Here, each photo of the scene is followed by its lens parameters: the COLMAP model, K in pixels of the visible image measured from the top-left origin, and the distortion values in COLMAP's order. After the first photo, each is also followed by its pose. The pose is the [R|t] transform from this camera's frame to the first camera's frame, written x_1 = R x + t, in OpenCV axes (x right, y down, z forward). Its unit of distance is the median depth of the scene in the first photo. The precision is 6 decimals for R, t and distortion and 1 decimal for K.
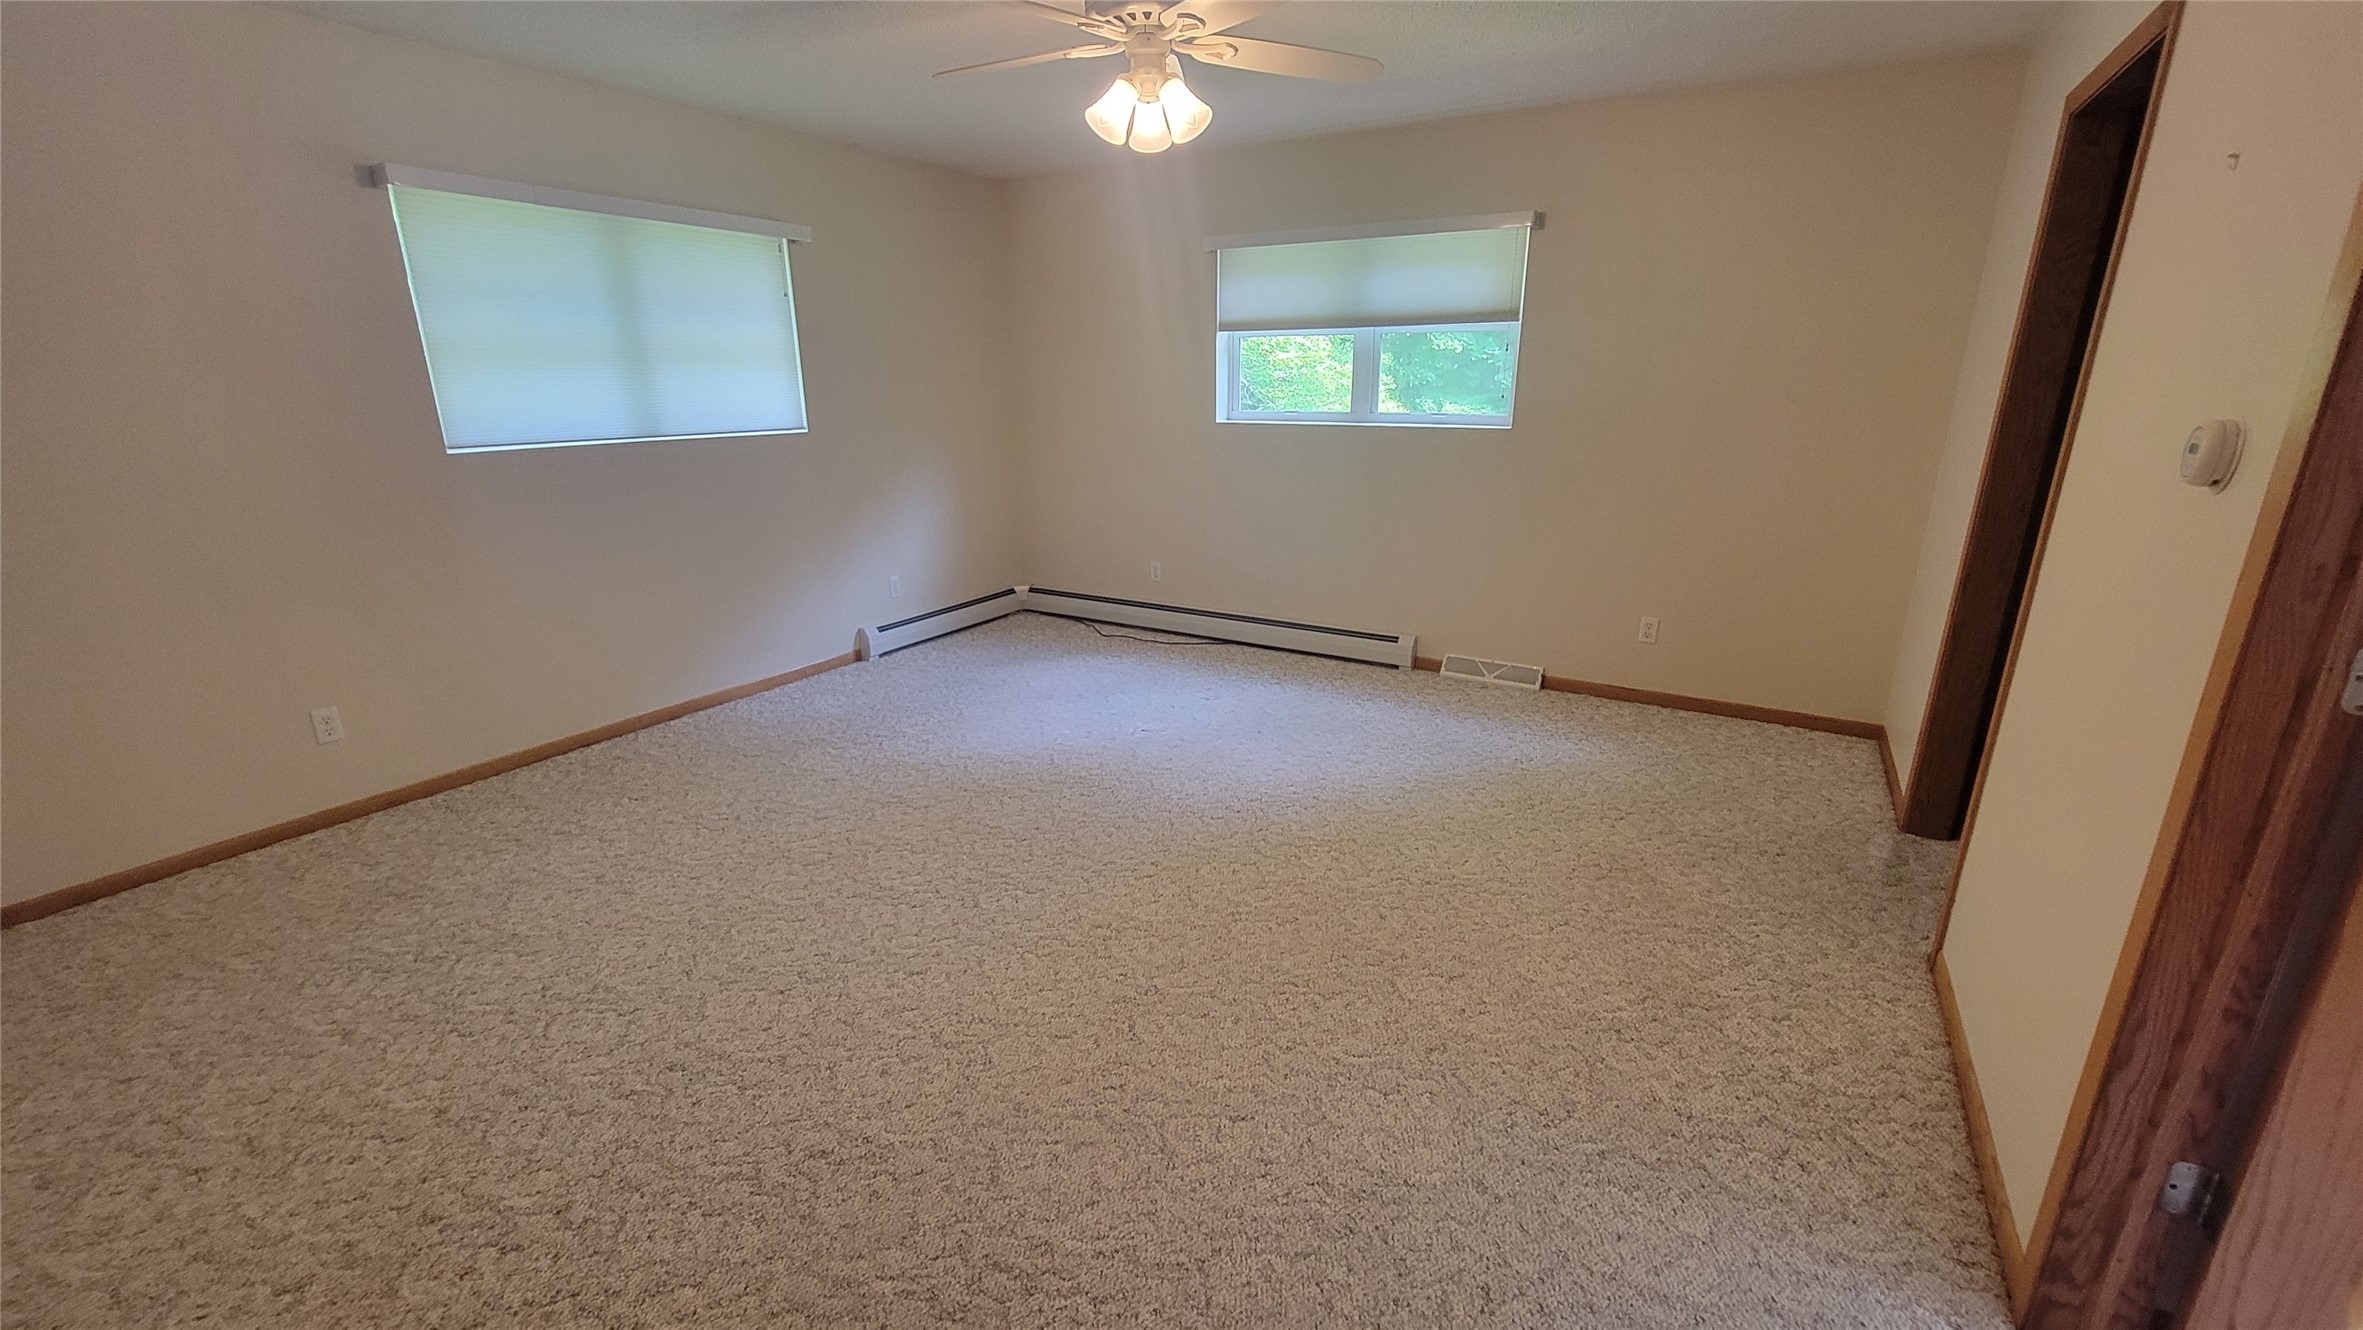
lens RADIAL K [[968.2, 0, 1173.4], [0, 968.2, 664.2], [0, 0, 1]] dist [-0.002170, 0.000774]
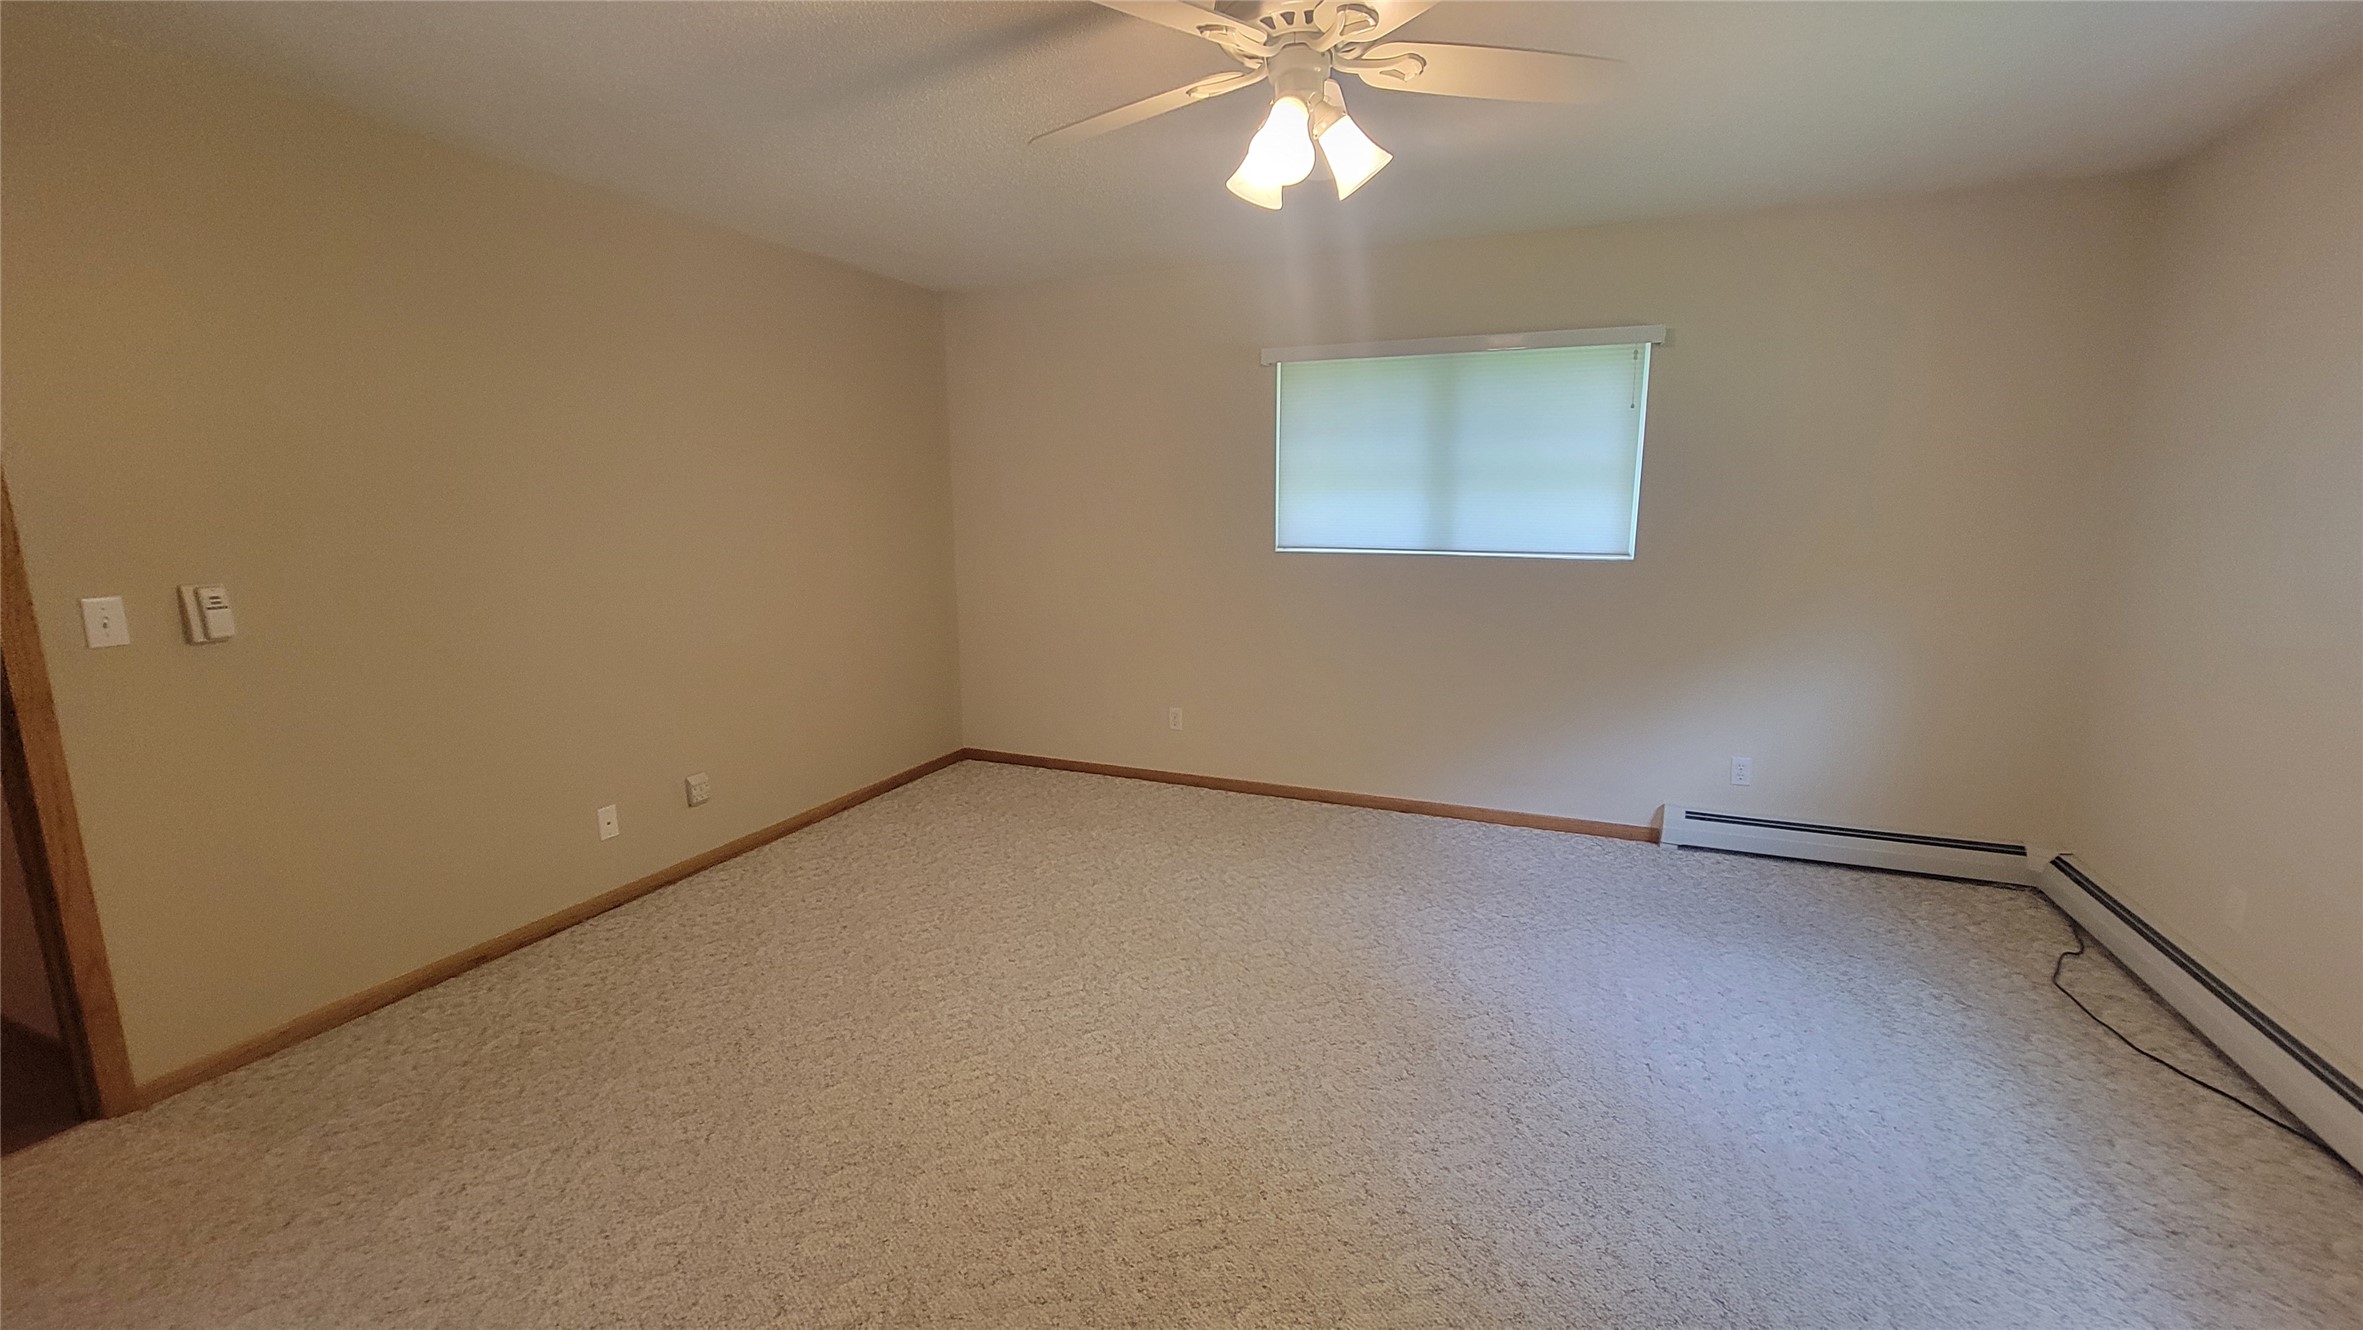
lens RADIAL K [[968.2, 0, 1179.4], [0, 968.2, 661.7], [0, 0, 1]] dist [-0.002170, 0.000774]
pose [[0.142129, 0.172516, -0.974699, 0.459378], [-0.282107, 0.950917, 0.127170, -0.167964], [0.948796, 0.256895, 0.183821, 0.543991]]
